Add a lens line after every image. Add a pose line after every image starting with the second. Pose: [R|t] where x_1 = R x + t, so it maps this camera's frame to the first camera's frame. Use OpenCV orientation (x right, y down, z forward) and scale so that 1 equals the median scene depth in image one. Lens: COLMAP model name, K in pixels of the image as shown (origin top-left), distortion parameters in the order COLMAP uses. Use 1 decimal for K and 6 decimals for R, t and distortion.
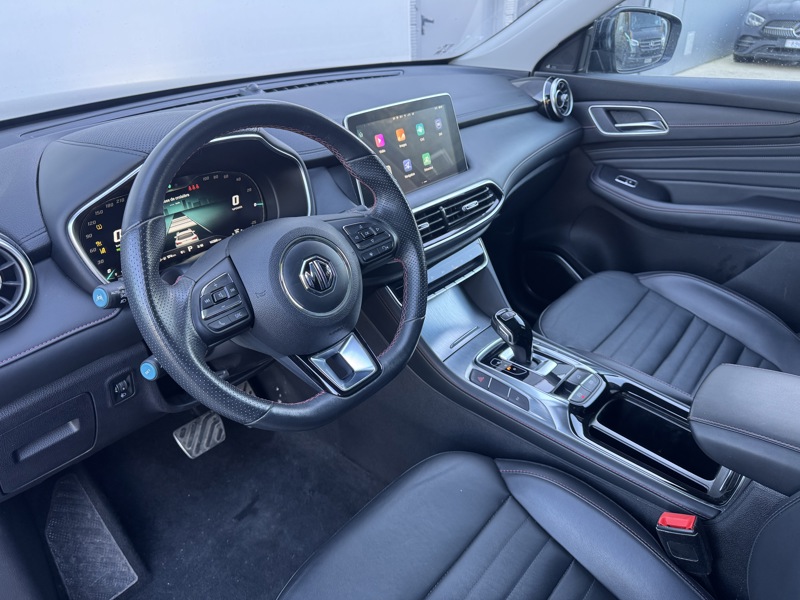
lens RADIAL K [[575.0, 0, 405.3], [0, 575.0, 306.9], [0, 0, 1]] dist [0.028763, -0.021215]
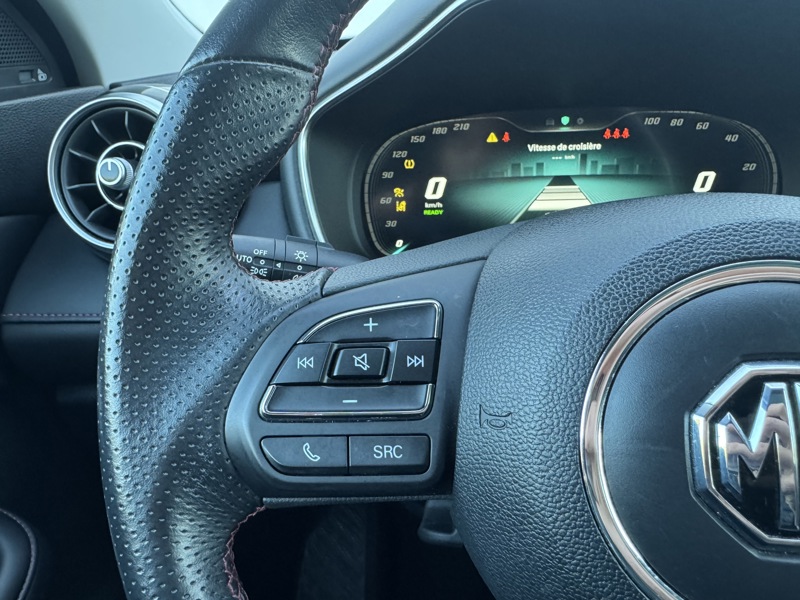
lens RADIAL K [[575.0, 0, 380.4], [0, 575.0, 303.8], [0, 0, 1]] dist [0.028763, -0.021215]
pose [[0.580178, 0.319946, -0.749018, -0.074668], [-0.366859, 0.923702, 0.110400, -0.056667], [0.727192, 0.210733, 0.653287, 0.565185]]
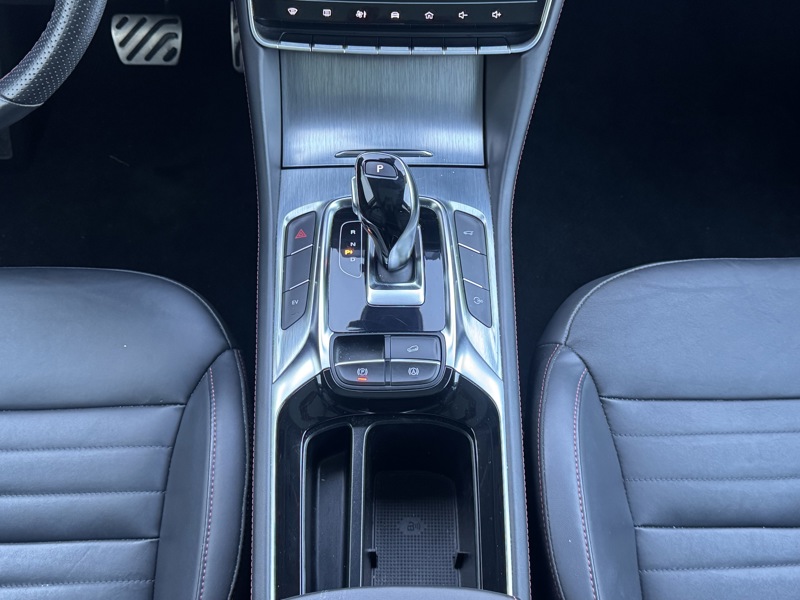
lens RADIAL K [[902.3, 0, 397.2], [0, 902.3, 337.2], [0, 0, 1]] dist [0.055768, 0.000000]
pose [[0.645676, 0.668468, -0.369124, 0.651749], [-0.389050, 0.703925, 0.594247, -0.397816], [0.657071, -0.240083, 0.714575, 0.484669]]
